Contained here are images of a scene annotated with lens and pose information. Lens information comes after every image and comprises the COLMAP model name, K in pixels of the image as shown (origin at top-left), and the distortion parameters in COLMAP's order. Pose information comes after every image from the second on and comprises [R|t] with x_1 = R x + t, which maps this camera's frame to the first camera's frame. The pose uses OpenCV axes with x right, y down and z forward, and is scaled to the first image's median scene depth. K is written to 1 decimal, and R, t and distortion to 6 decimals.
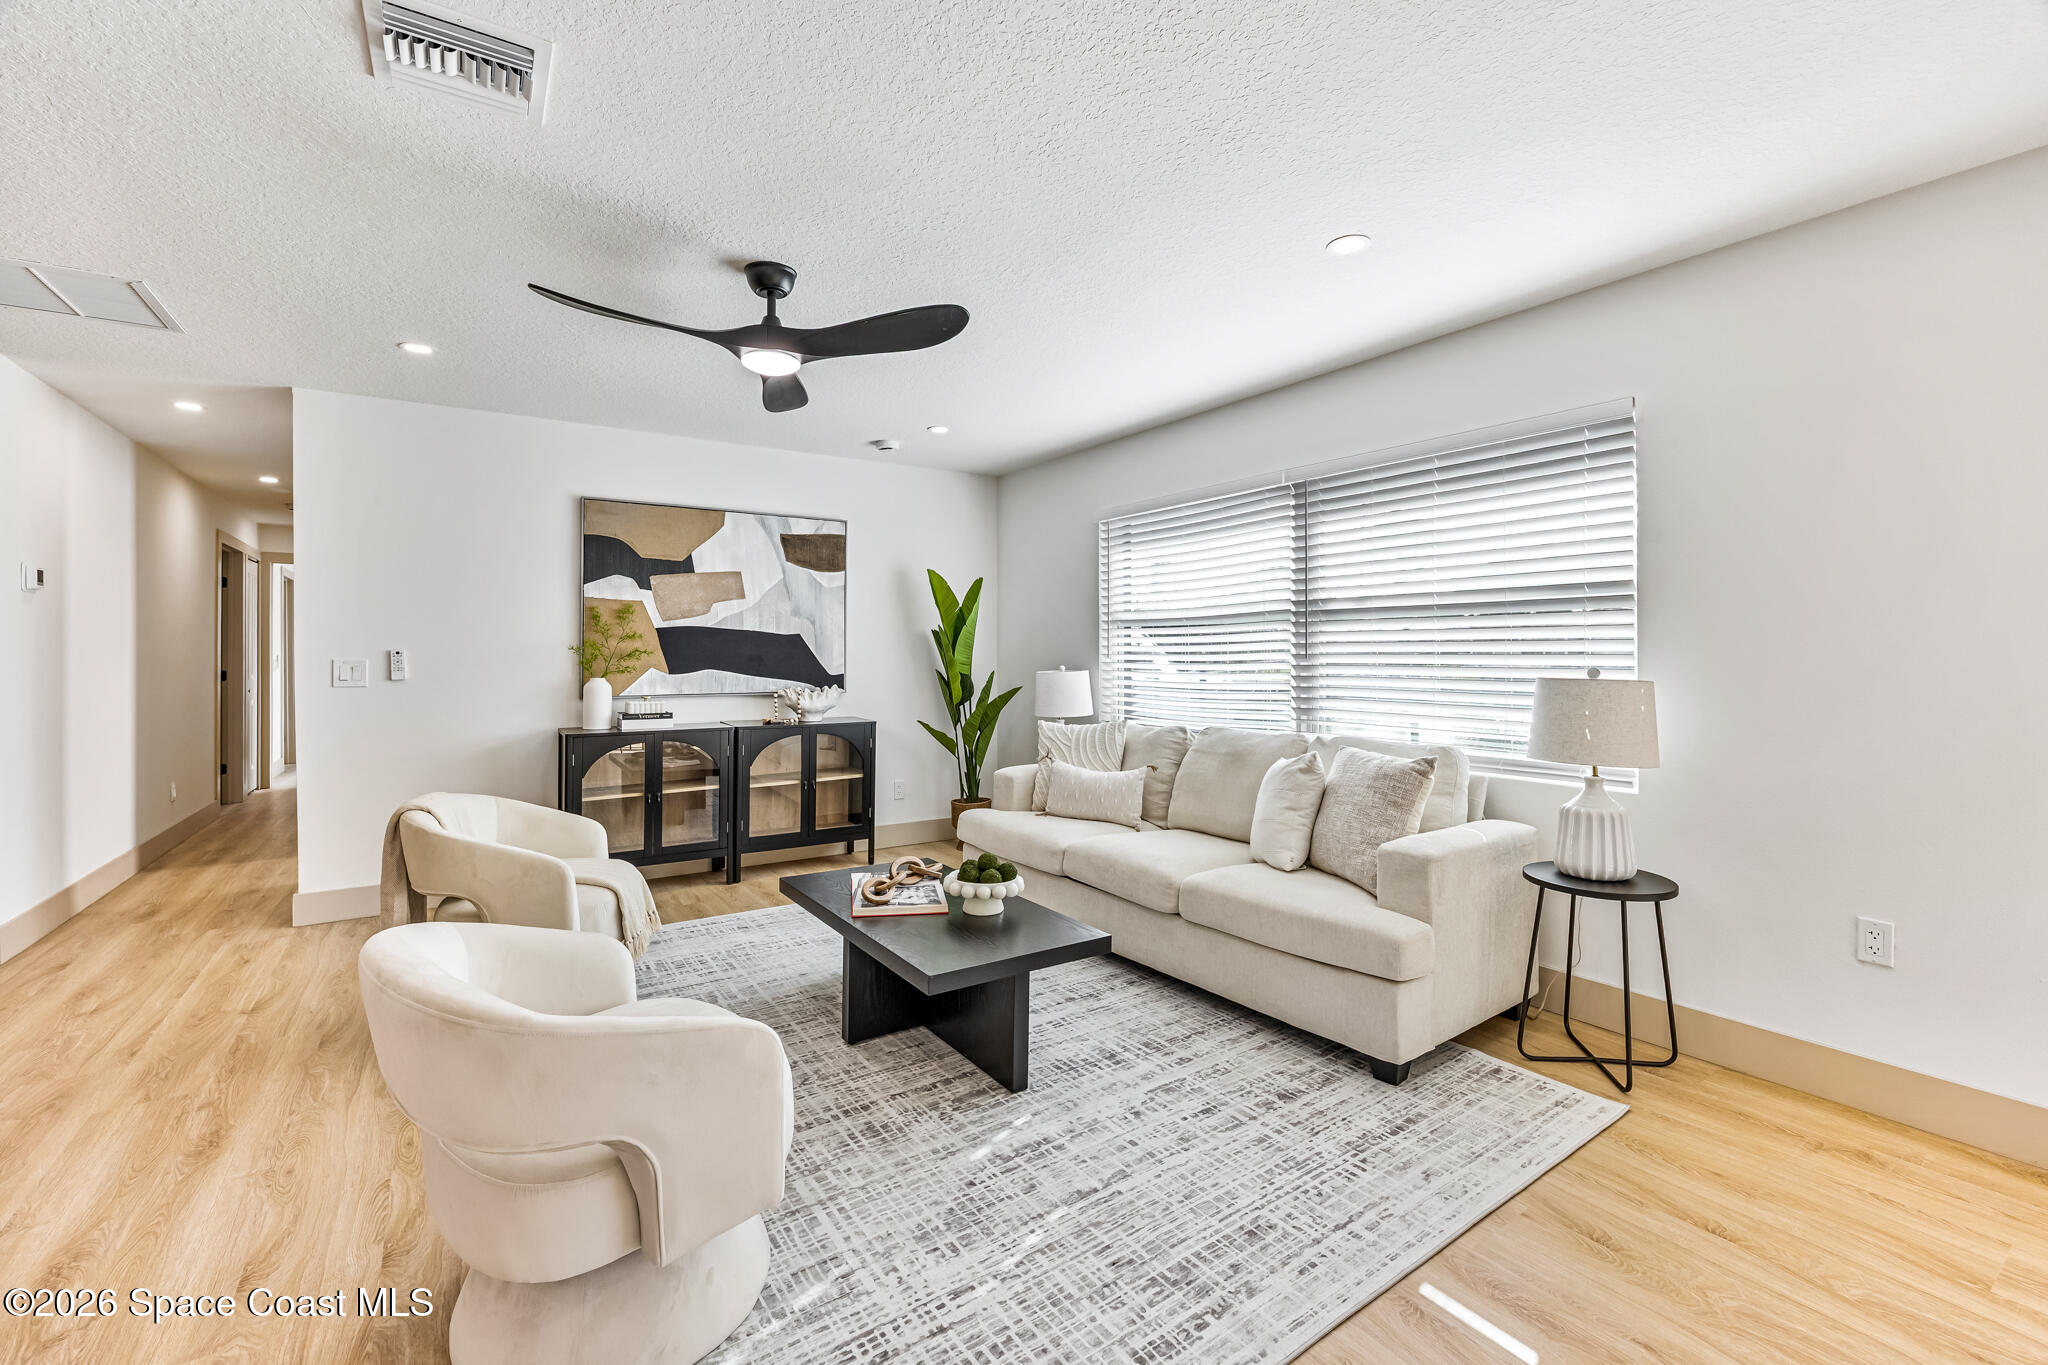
lens RADIAL K [[865.5, 0, 1015.6], [0, 865.5, 649.3], [0, 0, 1]] dist [-0.010754, 0.000364]
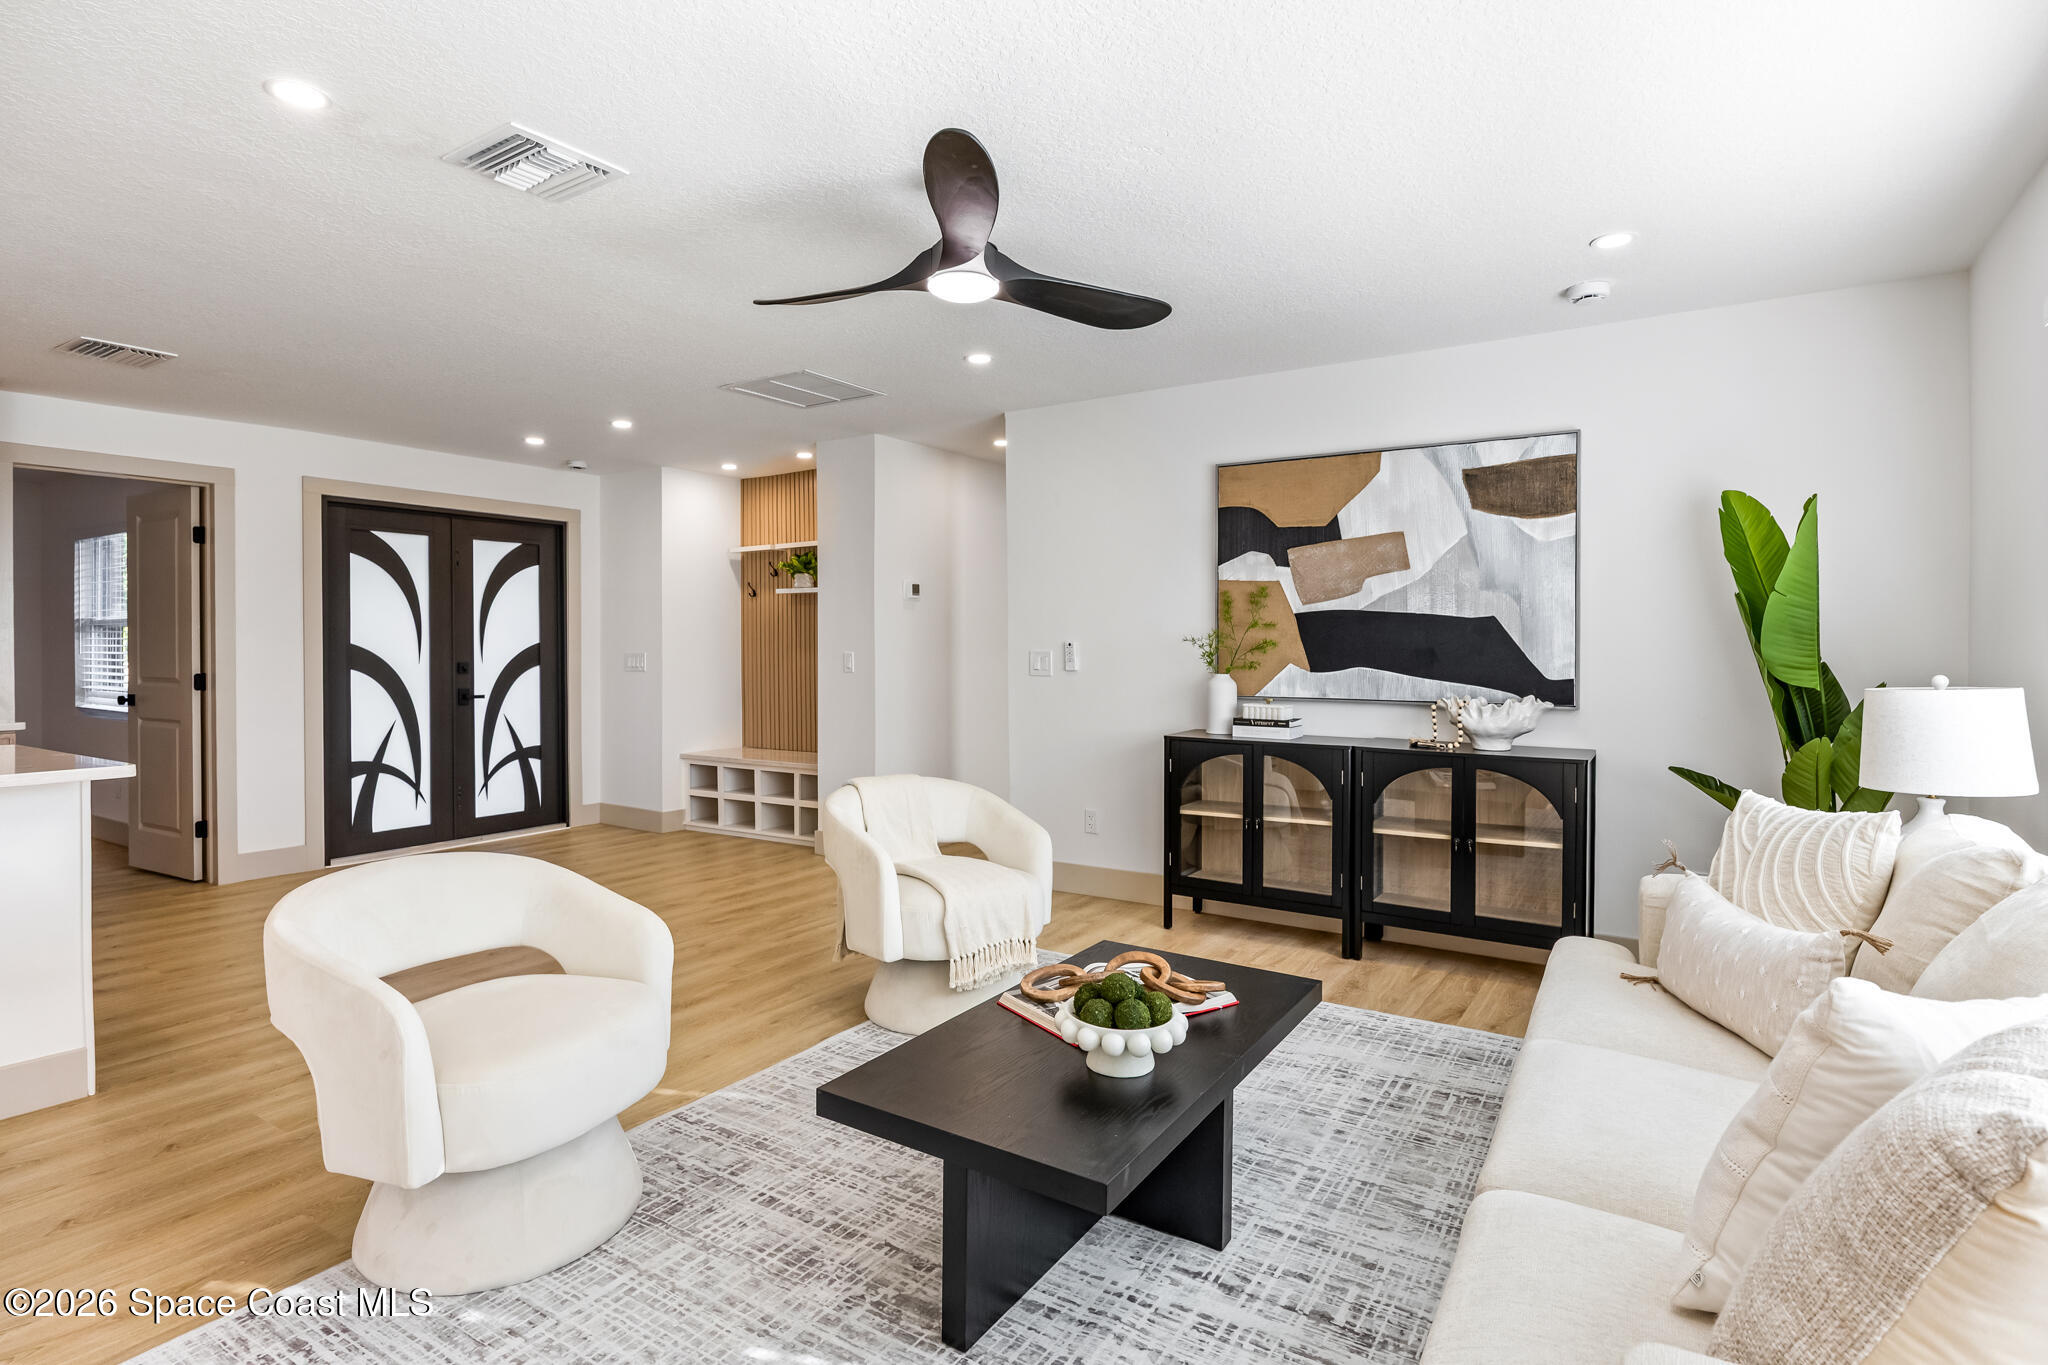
lens RADIAL K [[1042.2, 0, 1017.0], [0, 1042.2, 647.4], [0, 0, 1]] dist [-0.011442, 0.002503]
pose [[0.393597, 0.002967, -0.919278, 0.422055], [0.001989, 0.999990, 0.004079, 0.002264], [0.919281, -0.003434, 0.393587, 0.445290]]
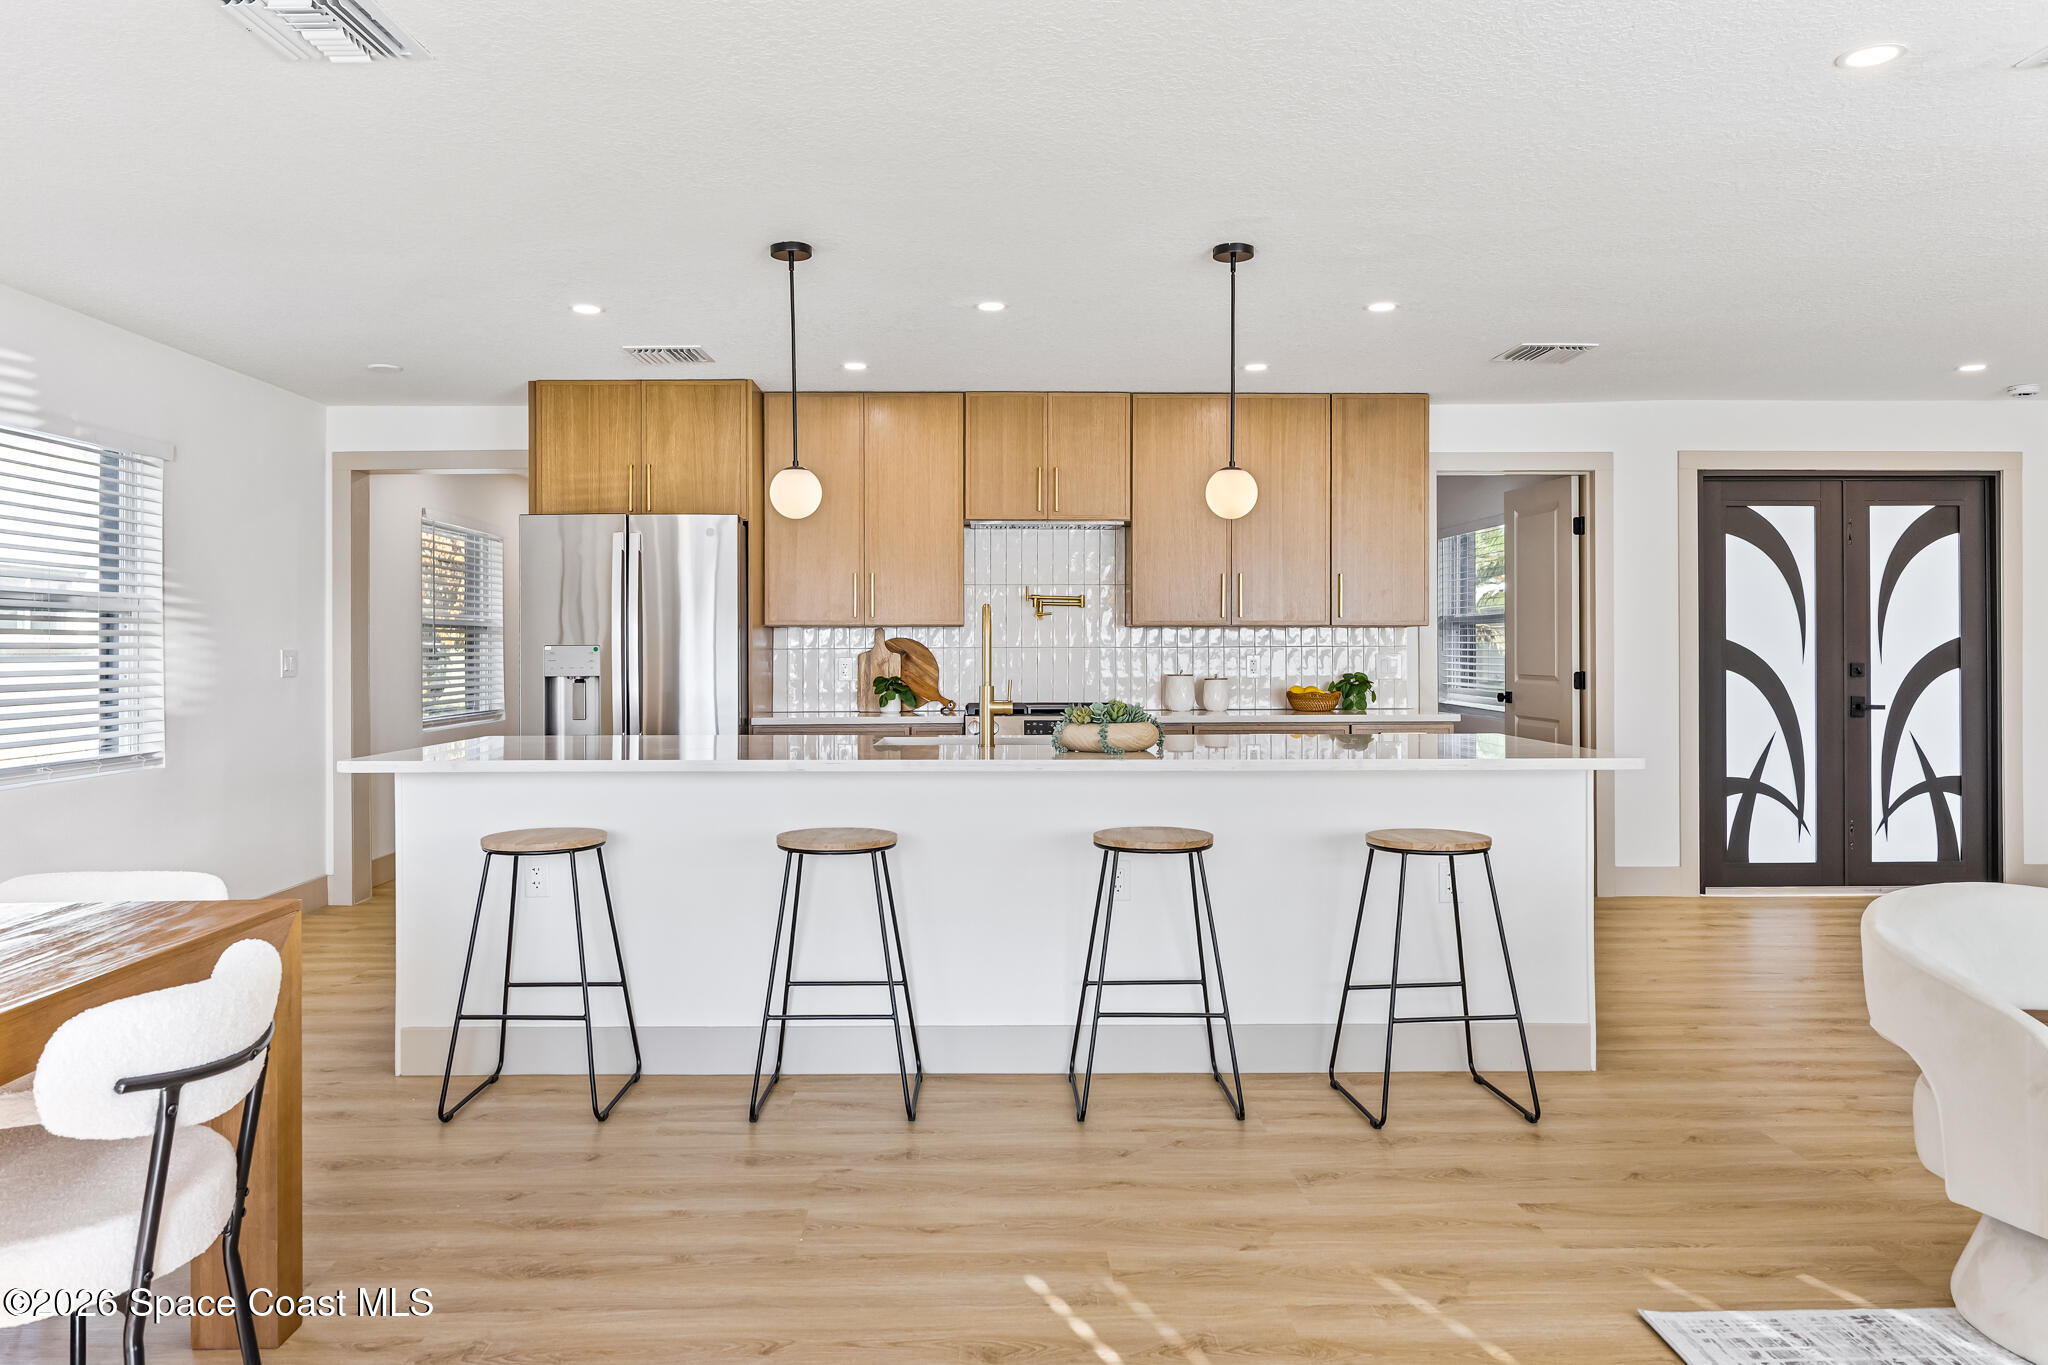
lens RADIAL K [[1368.4, 0, 991.1], [0, 1368.4, 654.7], [0, 0, 1]] dist [-0.016843, 0.006981]
pose [[-0.548805, 0.009646, -0.835895, 0.576530], [0.006186, 0.999953, 0.007478, 0.001393], [0.835928, -0.001067, -0.548839, 0.315597]]
